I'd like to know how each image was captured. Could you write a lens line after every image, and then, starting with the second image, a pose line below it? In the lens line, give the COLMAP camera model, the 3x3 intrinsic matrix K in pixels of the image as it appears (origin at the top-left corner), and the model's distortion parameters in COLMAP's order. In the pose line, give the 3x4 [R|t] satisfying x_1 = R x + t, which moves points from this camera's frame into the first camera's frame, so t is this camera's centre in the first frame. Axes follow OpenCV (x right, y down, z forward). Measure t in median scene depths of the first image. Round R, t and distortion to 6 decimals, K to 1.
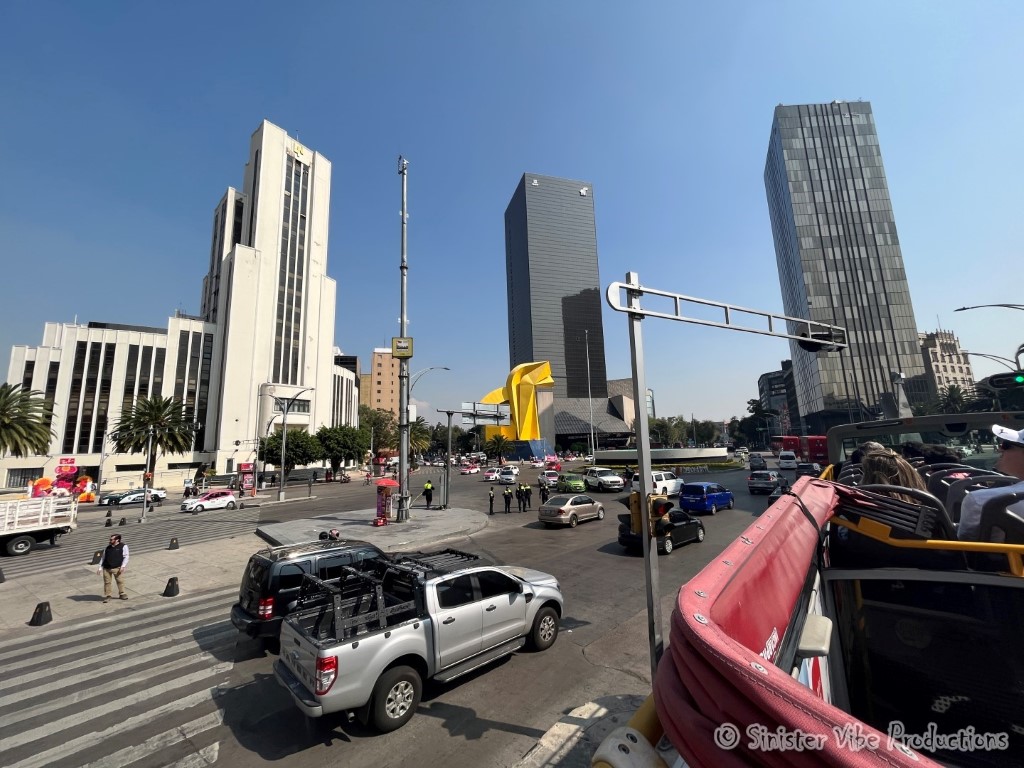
lens RADIAL K [[411.3, 0, 512.9], [0, 411.3, 383.3], [0, 0, 1]] dist [-0.003629, 0.000550]
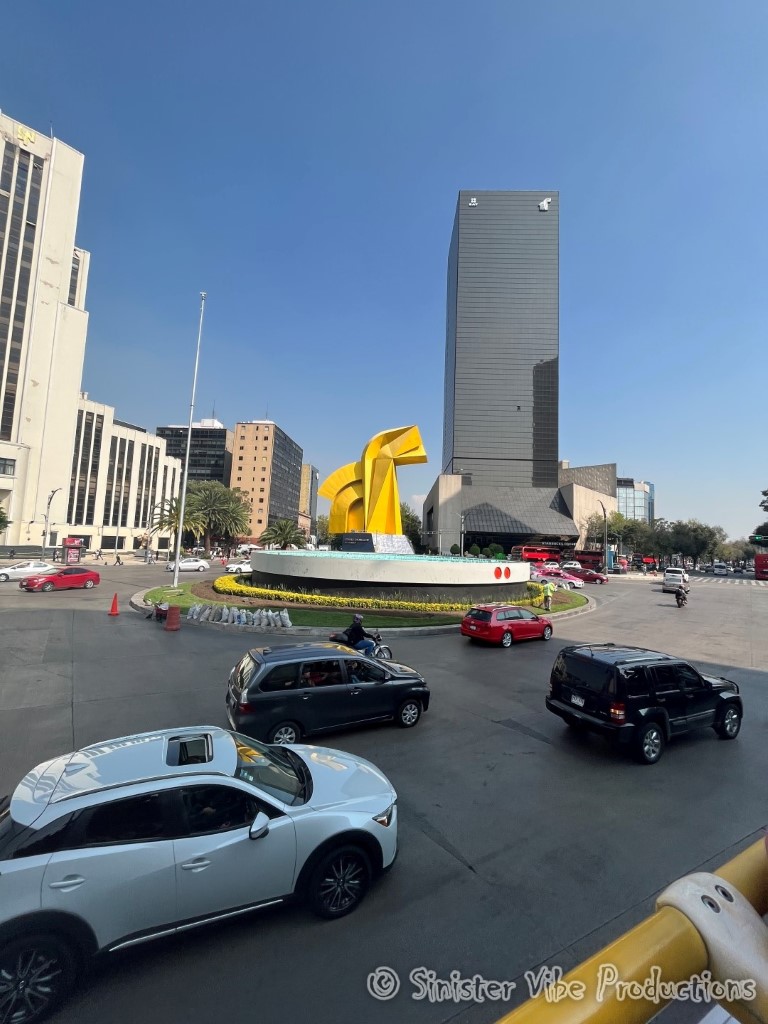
lens RADIAL K [[411.3, 0, 383.2], [0, 411.3, 515.1], [0, 0, 1]] dist [-0.003629, 0.000550]
pose [[0.945432, 0.048732, -0.322154, 0.159956], [-0.022198, 0.996088, 0.085533, 0.024421], [0.325062, -0.073715, 0.942816, 0.178670]]
